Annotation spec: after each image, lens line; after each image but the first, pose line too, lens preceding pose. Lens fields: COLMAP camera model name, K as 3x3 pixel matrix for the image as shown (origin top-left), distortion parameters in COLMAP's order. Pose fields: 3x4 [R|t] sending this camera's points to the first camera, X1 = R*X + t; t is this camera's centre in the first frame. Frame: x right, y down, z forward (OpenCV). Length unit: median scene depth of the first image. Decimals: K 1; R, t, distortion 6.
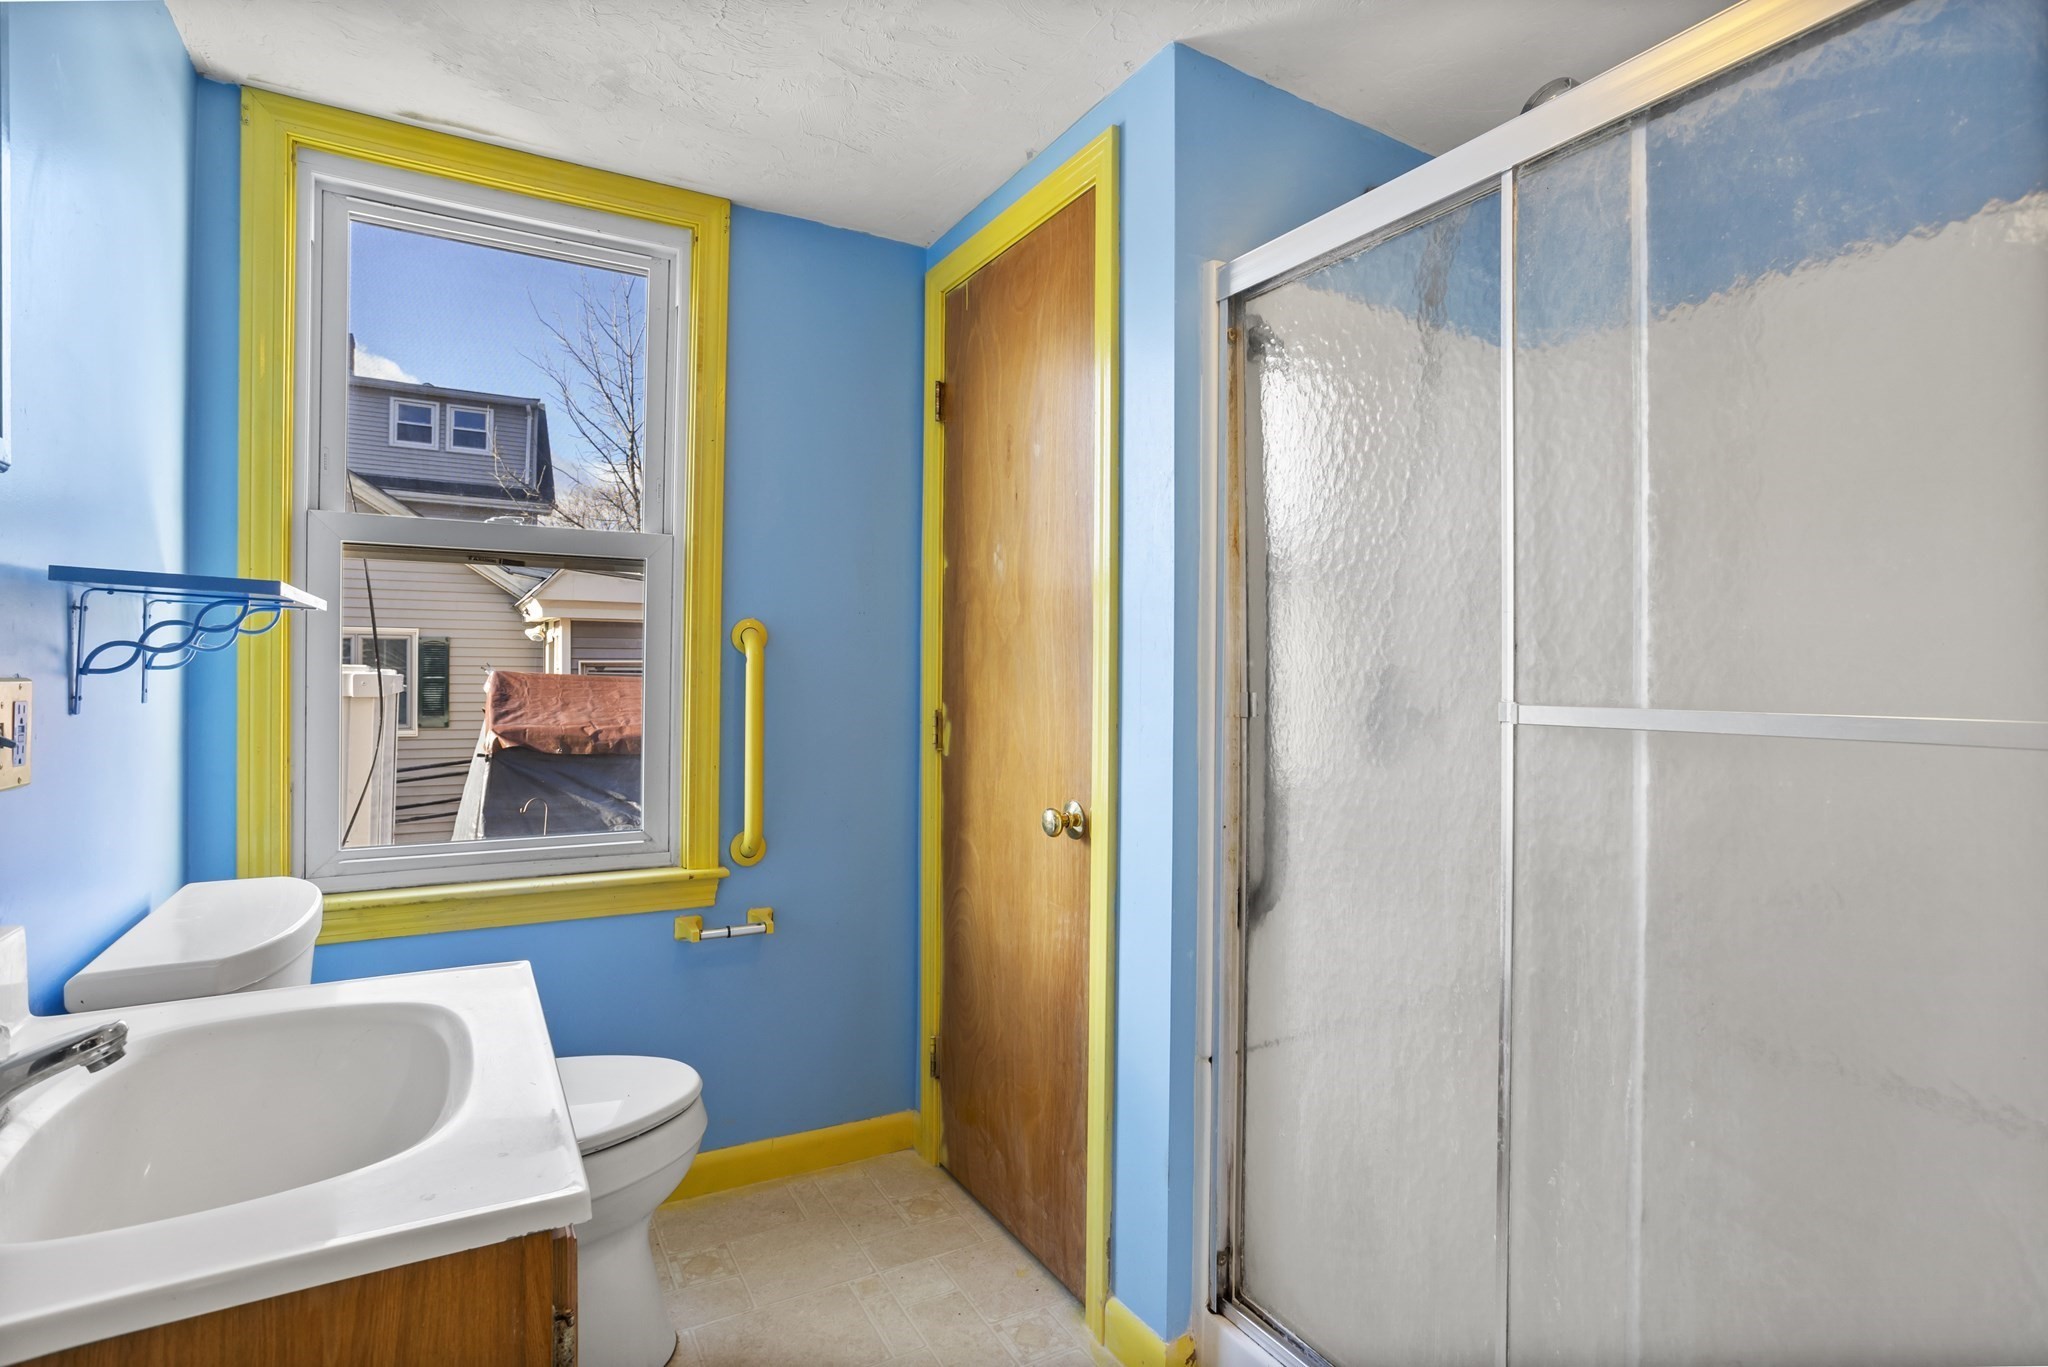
lens RADIAL K [[997.6, 0, 1021.0], [0, 997.6, 669.4], [0, 0, 1]] dist [-0.053460, 0.026514]
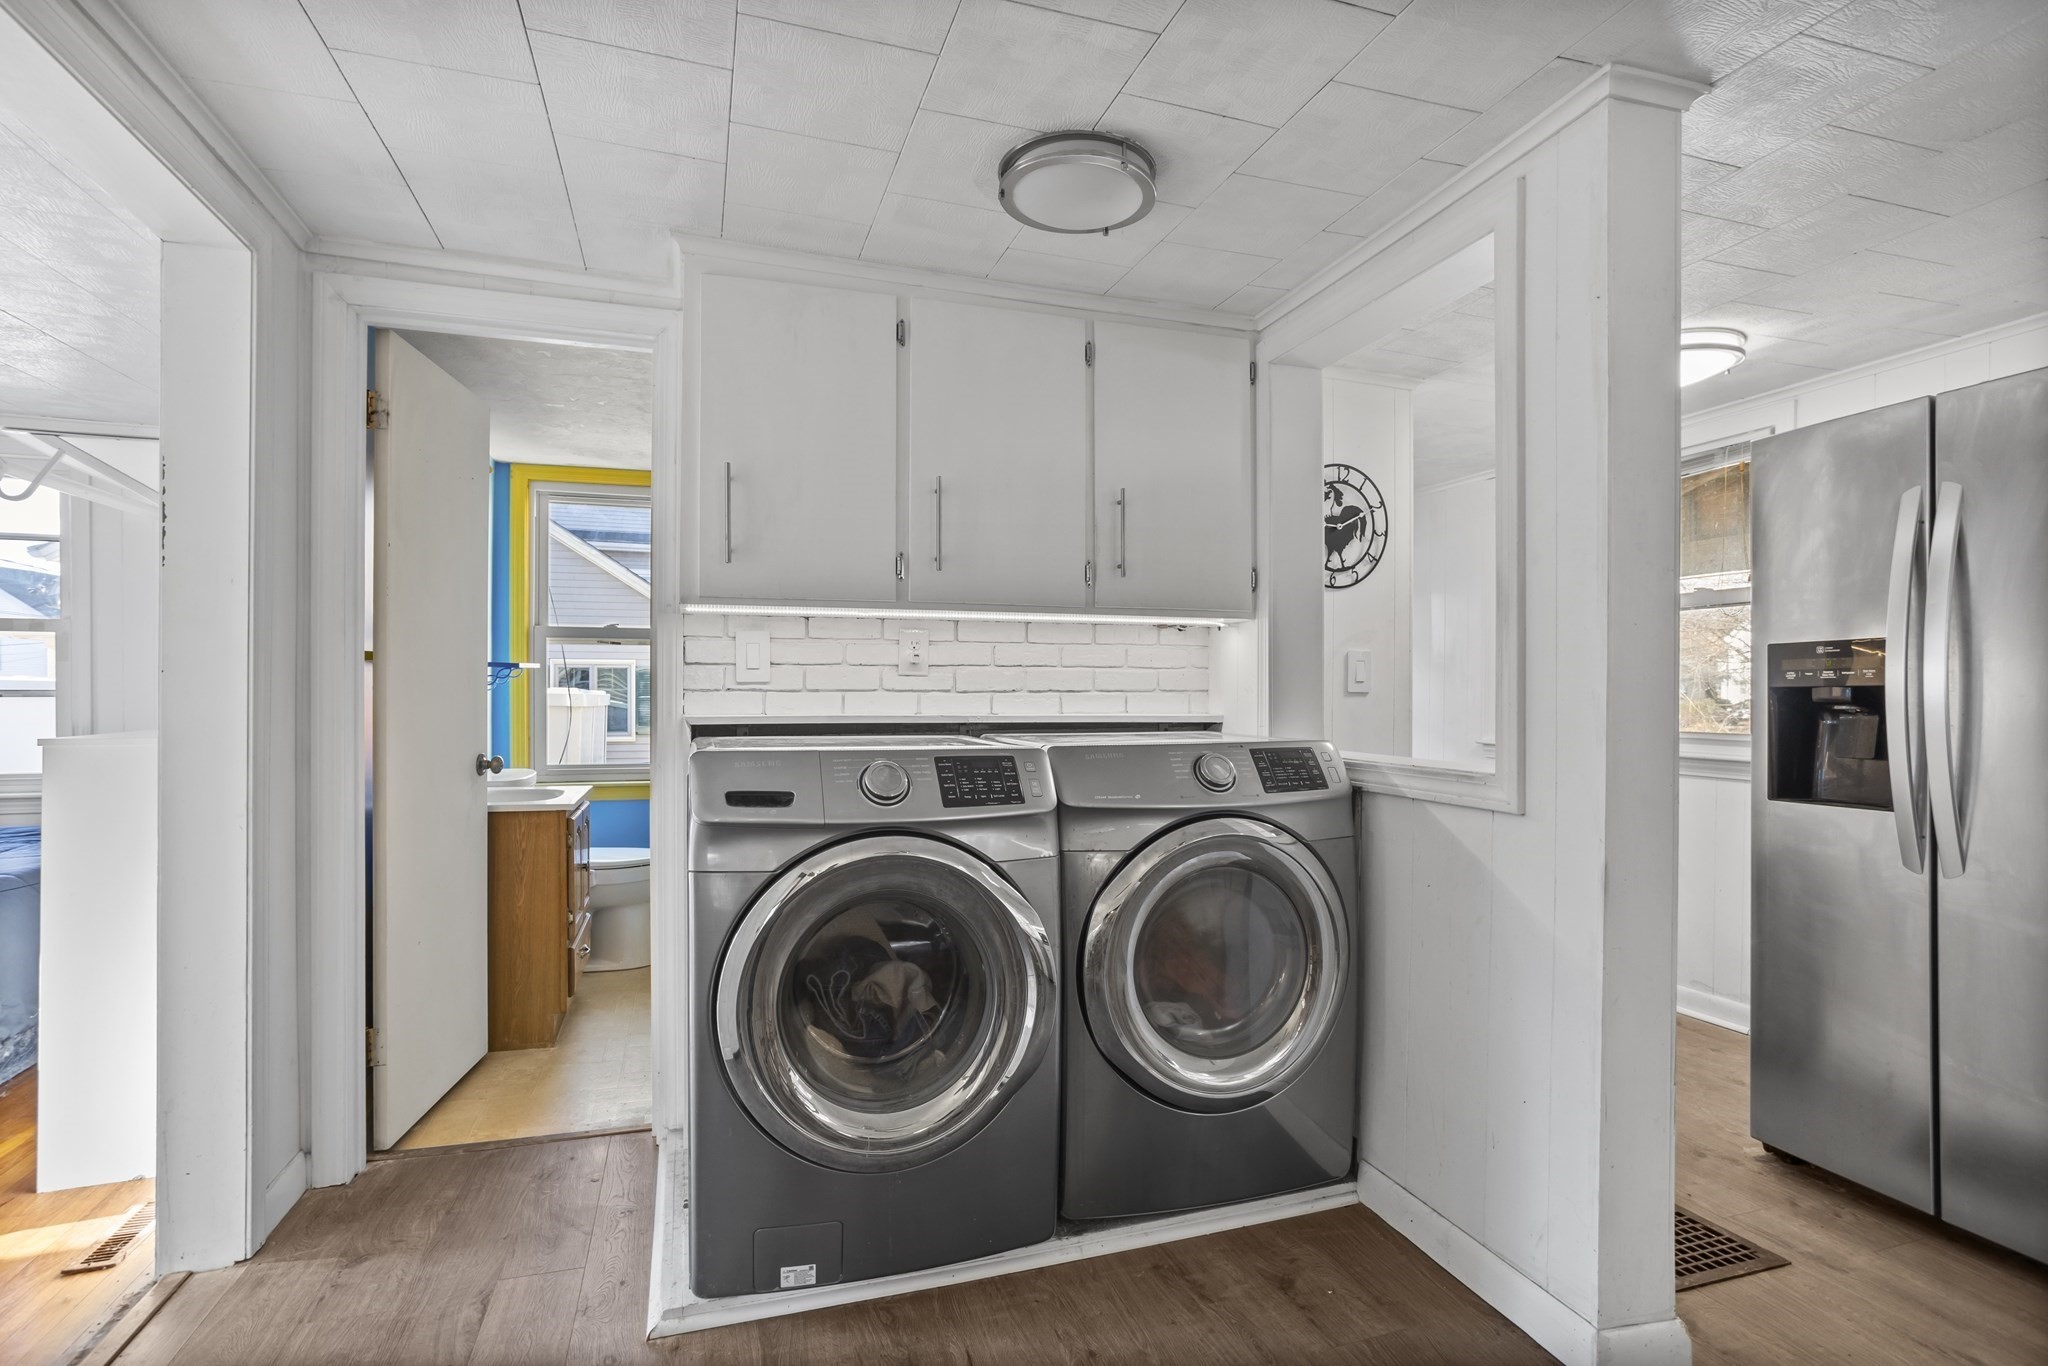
lens RADIAL K [[1026.1, 0, 988.6], [0, 1026.1, 693.4], [0, 0, 1]] dist [-0.061791, 0.028985]
pose [[0.970224, -0.000628, -0.242210, 0.867675], [0.001343, 0.999995, 0.002789, 0.001121], [0.242207, -0.003032, 0.970220, -1.043707]]
